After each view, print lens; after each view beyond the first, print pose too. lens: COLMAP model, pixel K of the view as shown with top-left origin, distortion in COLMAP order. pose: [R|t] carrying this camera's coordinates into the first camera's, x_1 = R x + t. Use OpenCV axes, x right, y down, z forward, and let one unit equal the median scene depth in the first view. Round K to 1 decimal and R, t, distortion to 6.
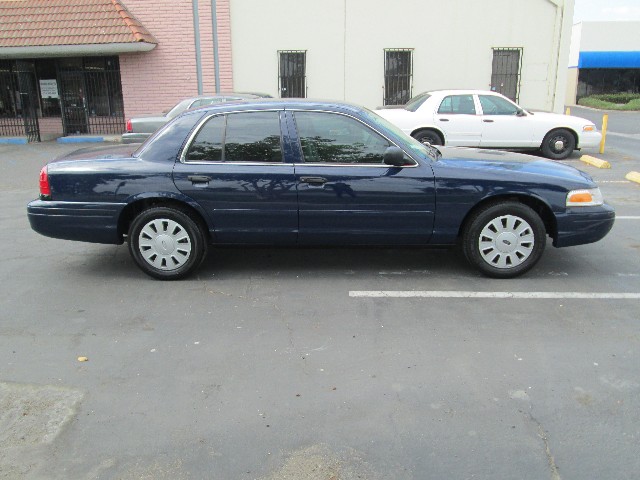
lens RADIAL K [[537.7, 0, 319.4], [0, 537.7, 240.2], [0, 0, 1]] dist [-0.039527, 0.017982]
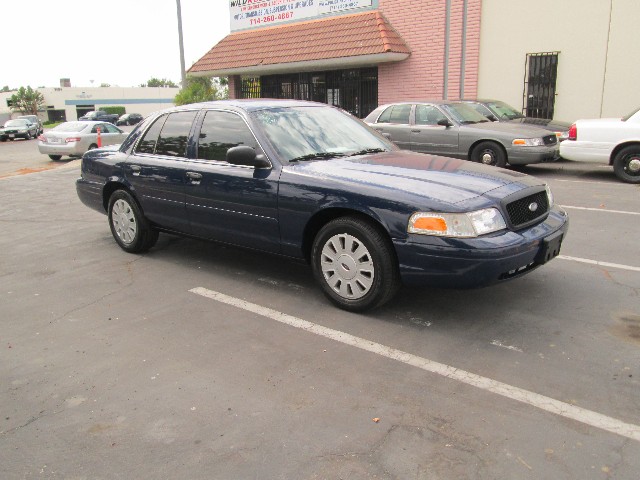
lens RADIAL K [[537.7, 0, 320.3], [0, 537.7, 241.2], [0, 0, 1]] dist [-0.039527, 0.017982]
pose [[0.799647, 0.142665, -0.583276, 0.795508], [-0.152832, 0.987732, 0.032066, -0.055536], [0.580695, 0.063502, 0.811641, 0.303987]]
